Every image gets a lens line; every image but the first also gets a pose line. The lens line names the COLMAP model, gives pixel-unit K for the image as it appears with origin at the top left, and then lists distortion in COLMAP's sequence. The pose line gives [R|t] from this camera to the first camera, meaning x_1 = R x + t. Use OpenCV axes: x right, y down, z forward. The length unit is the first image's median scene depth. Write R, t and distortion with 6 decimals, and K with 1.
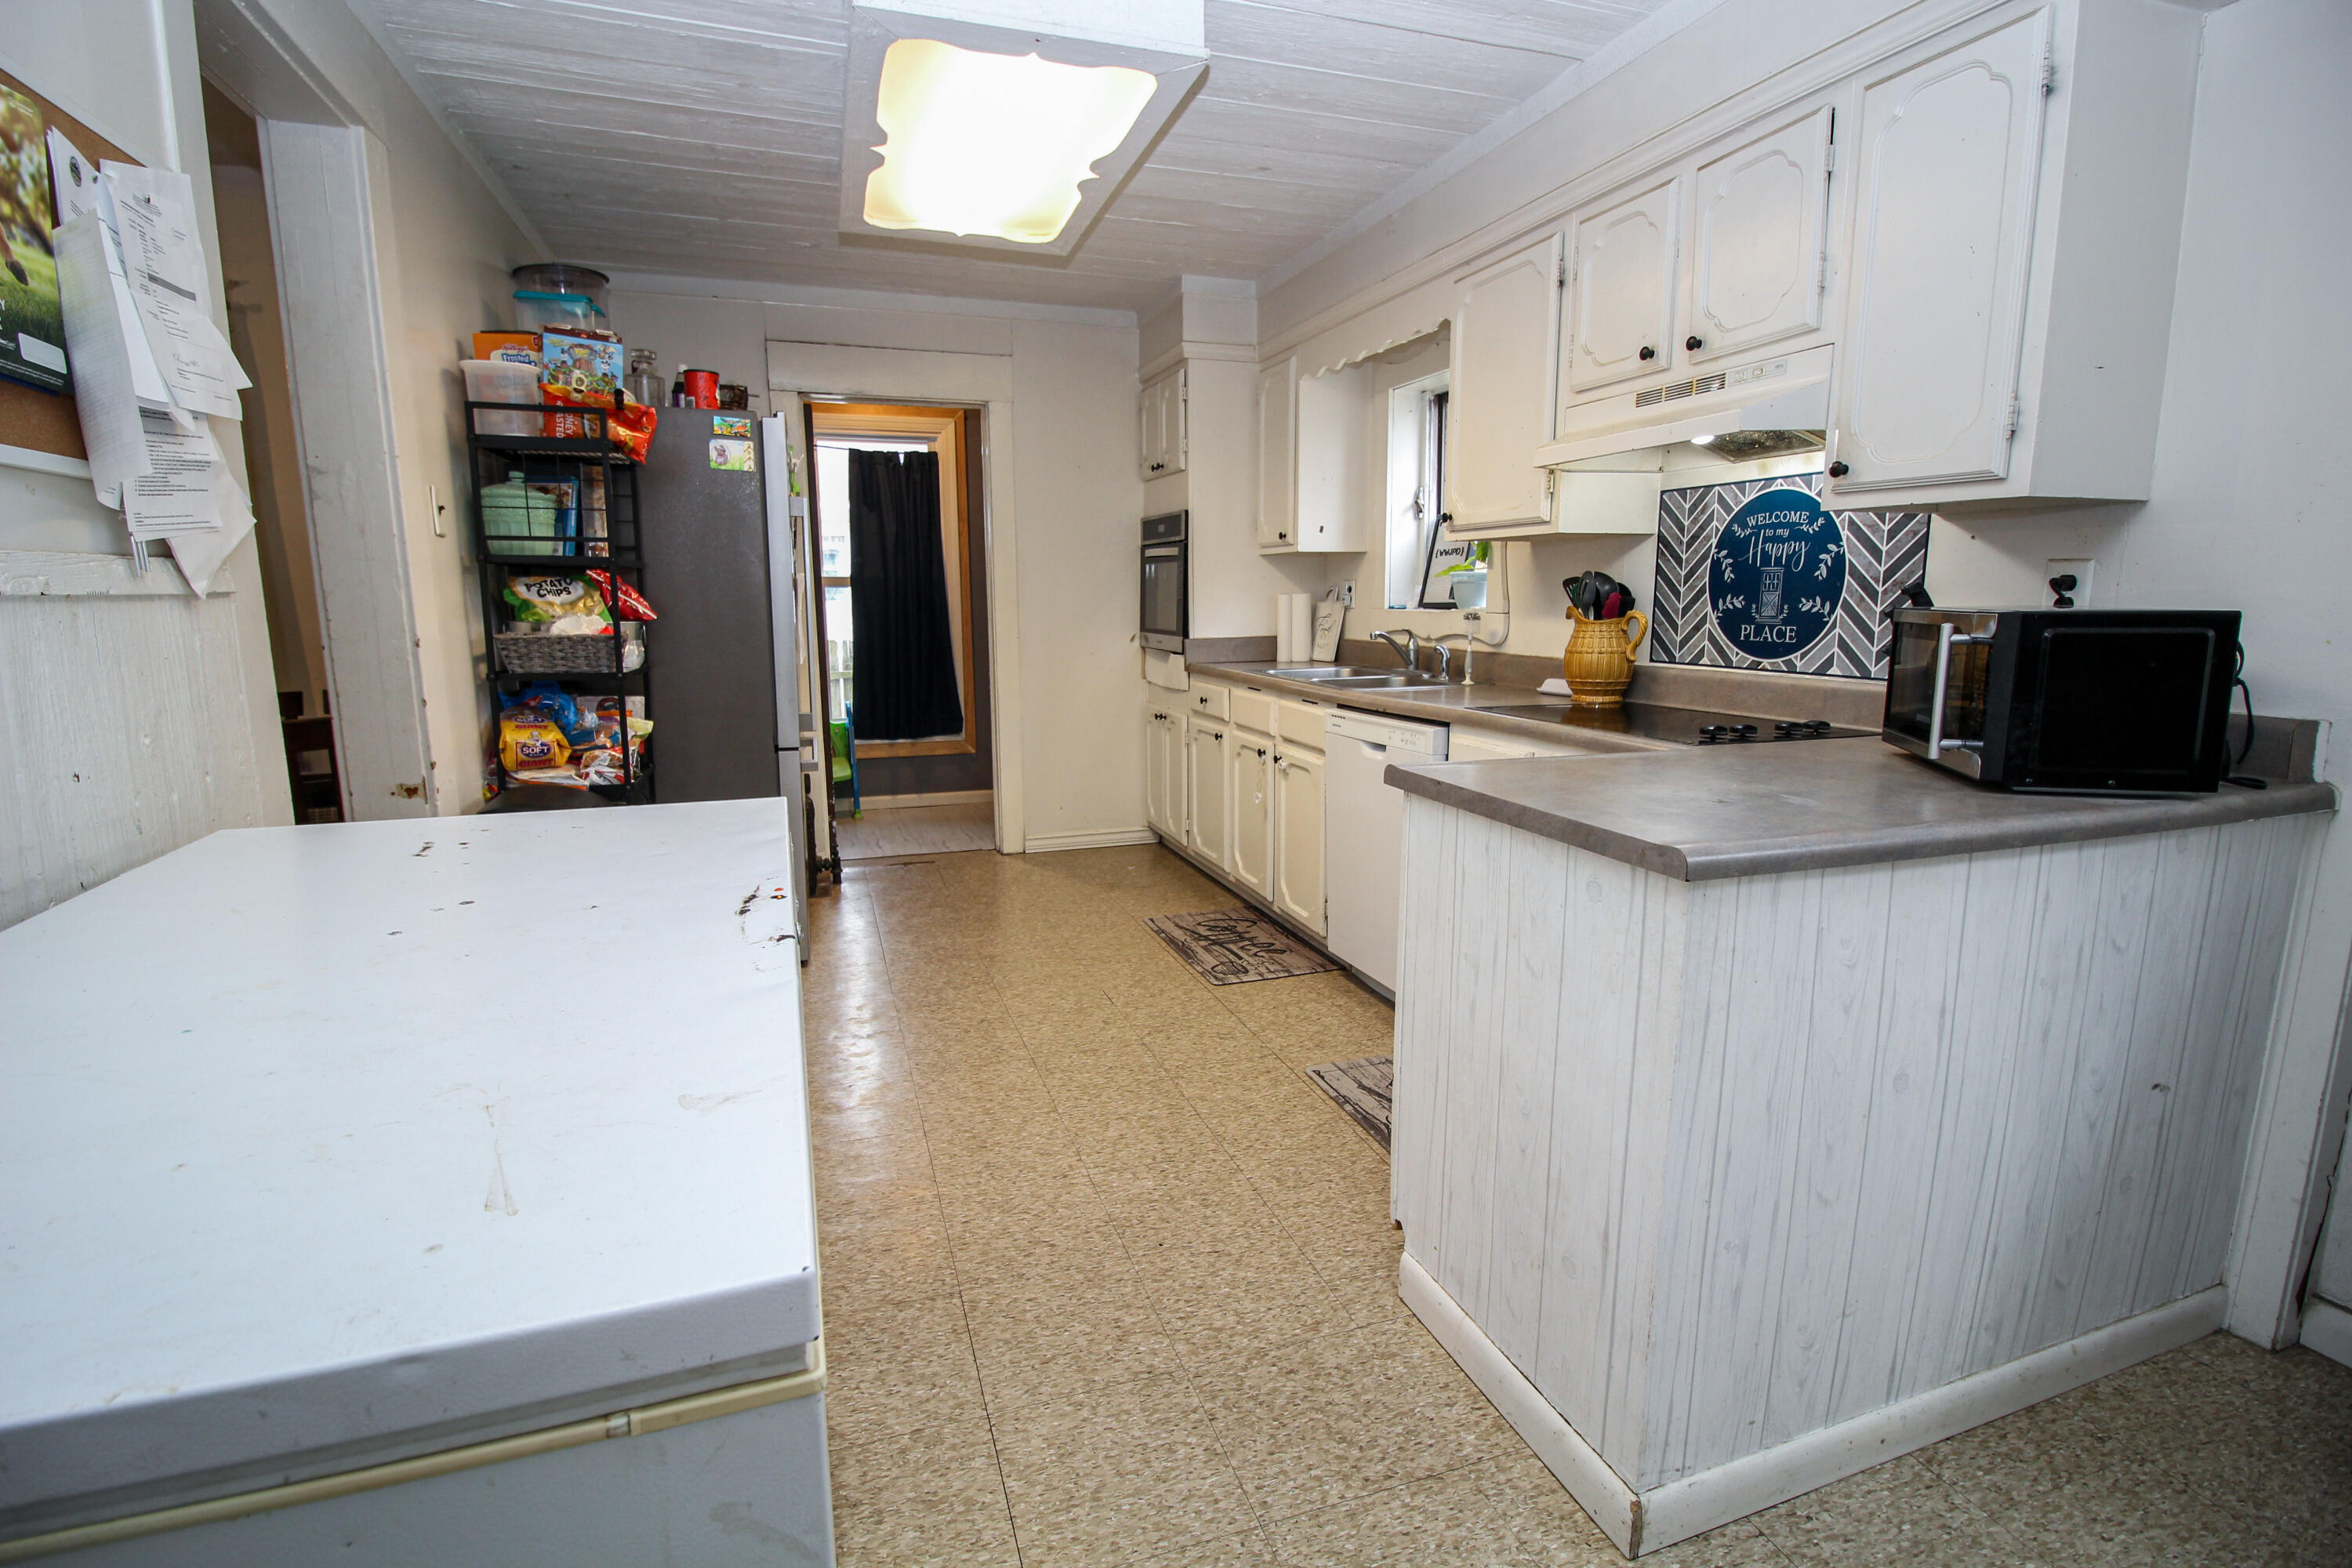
lens RADIAL K [[1102.2, 0, 1180.6], [0, 1102.2, 780.1], [0, 0, 1]] dist [0.002921, -0.013523]
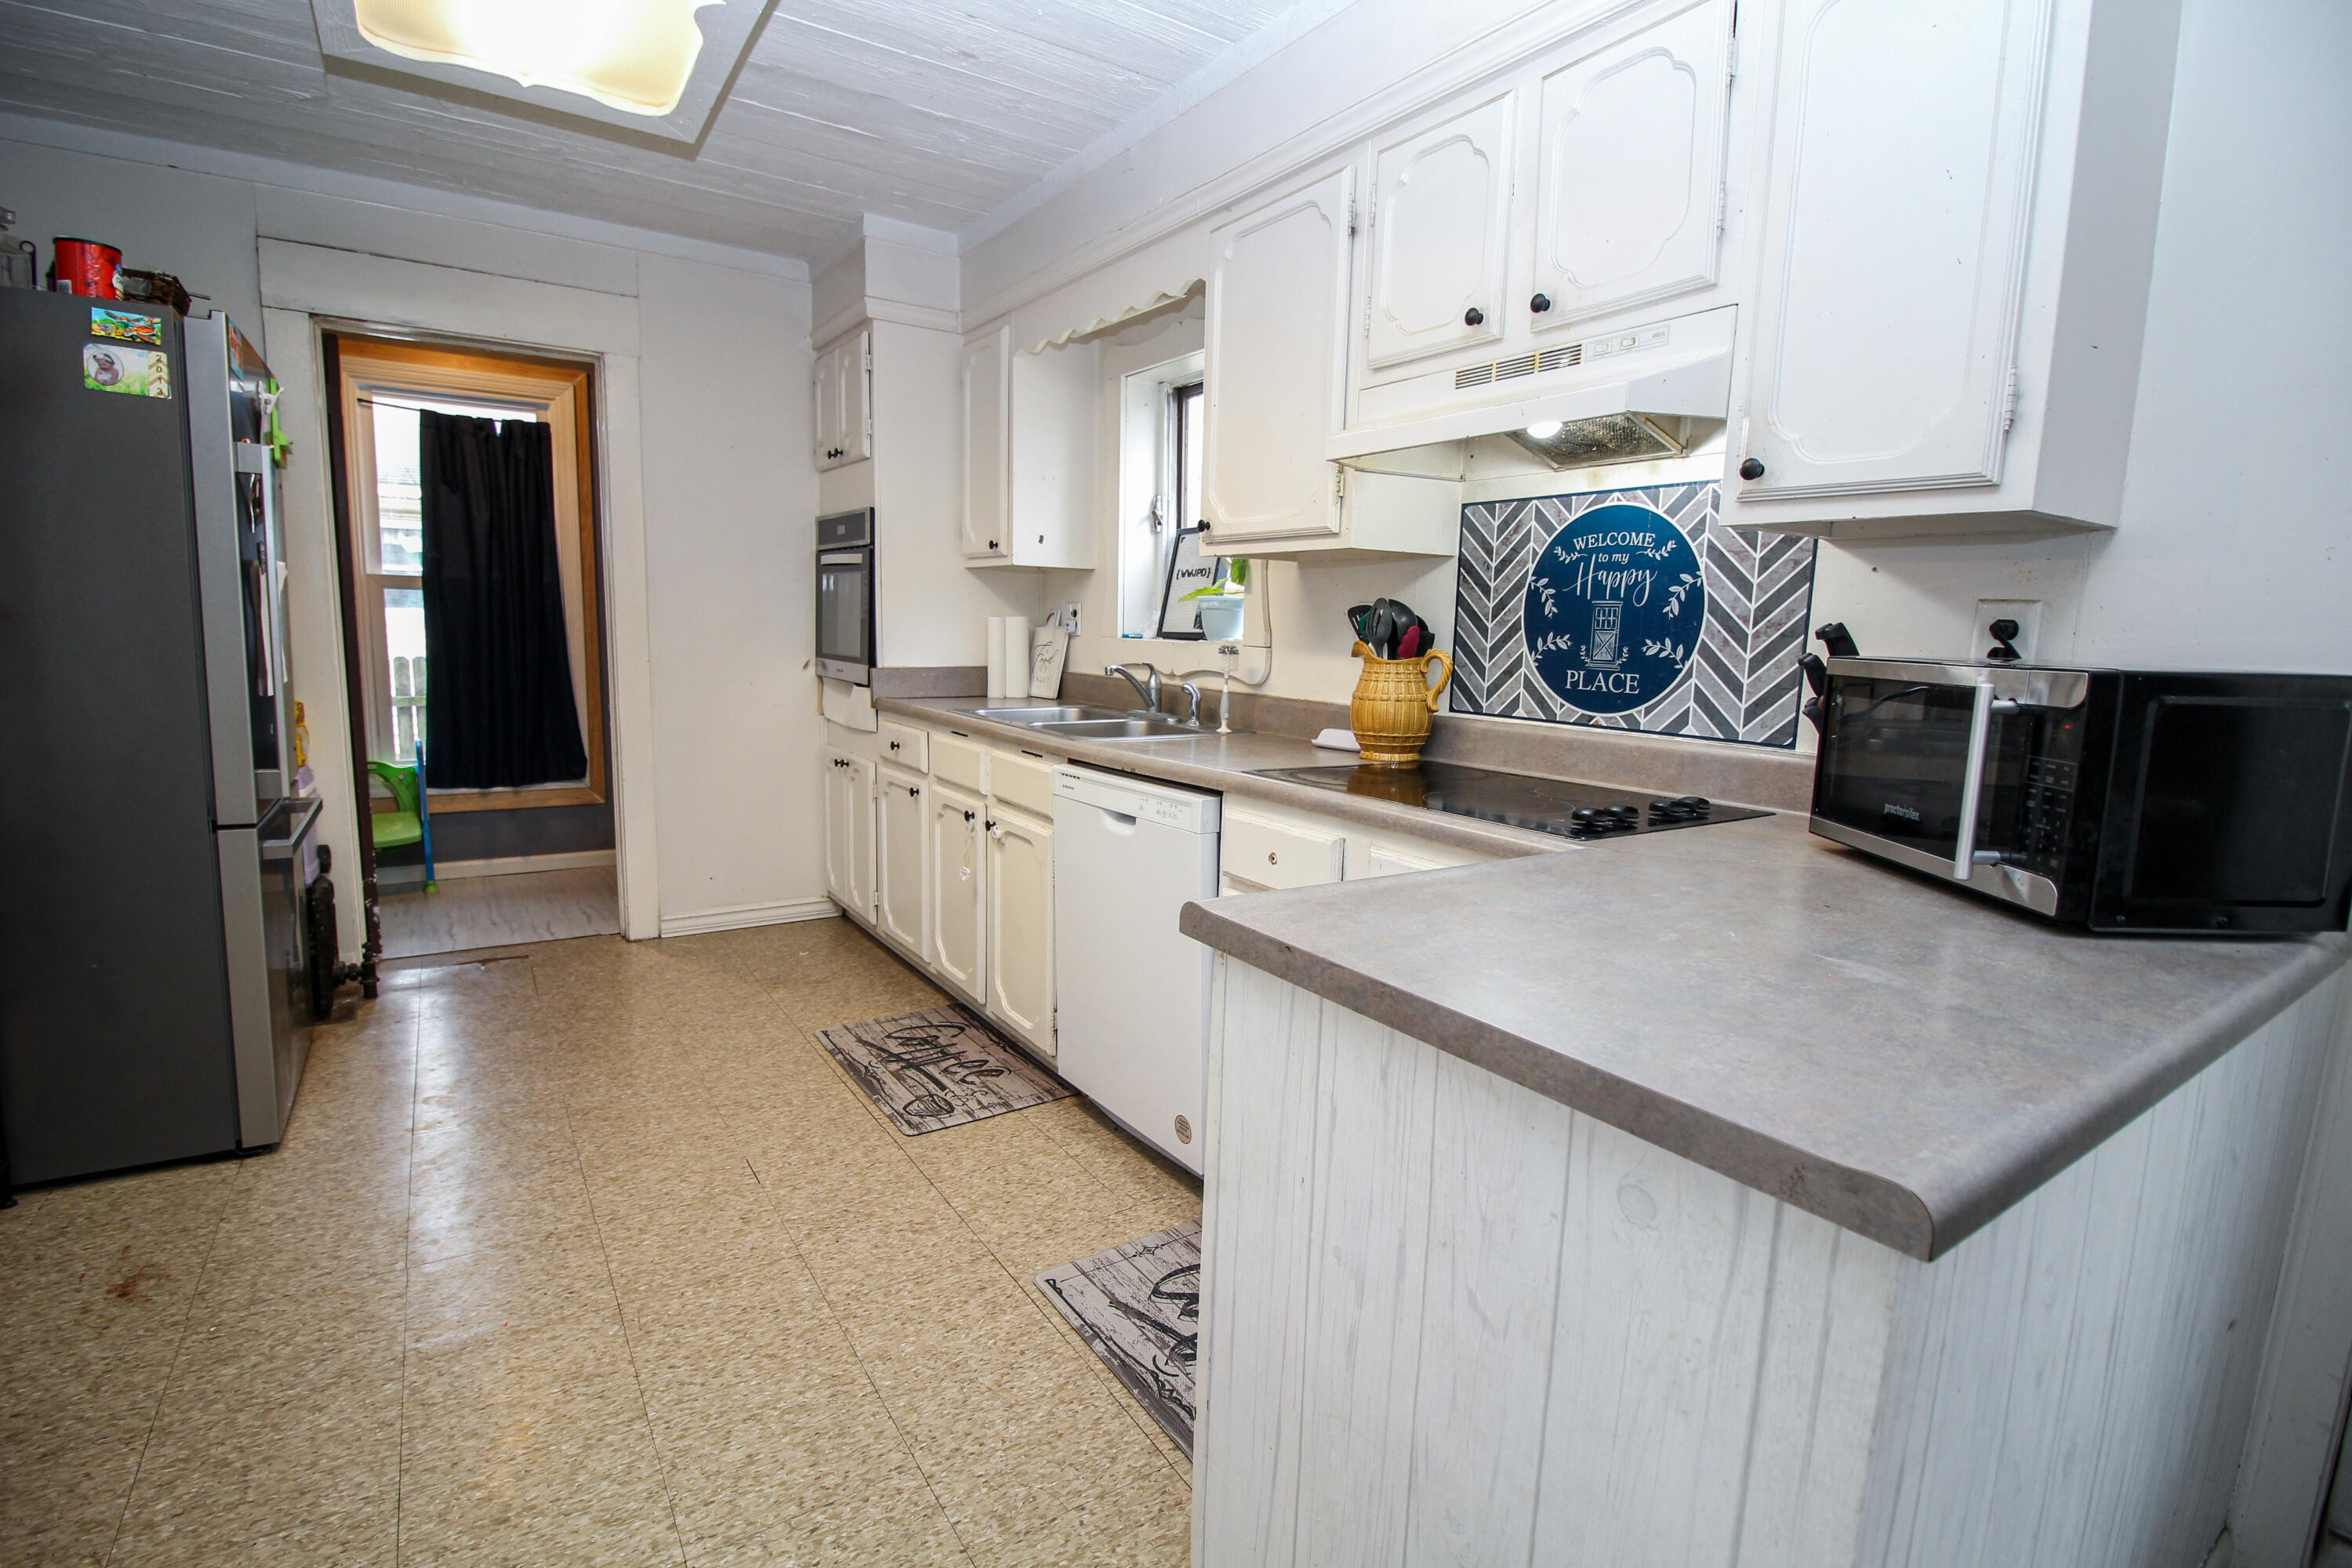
lens RADIAL K [[1102.2, 0, 1180.6], [0, 1102.2, 780.1], [0, 0, 1]] dist [0.002921, -0.013523]
pose [[0.965619, -0.005267, 0.259909, 0.016422], [0.011340, 0.999696, -0.021873, -0.034900], [-0.259715, 0.024068, 0.965385, 0.224441]]
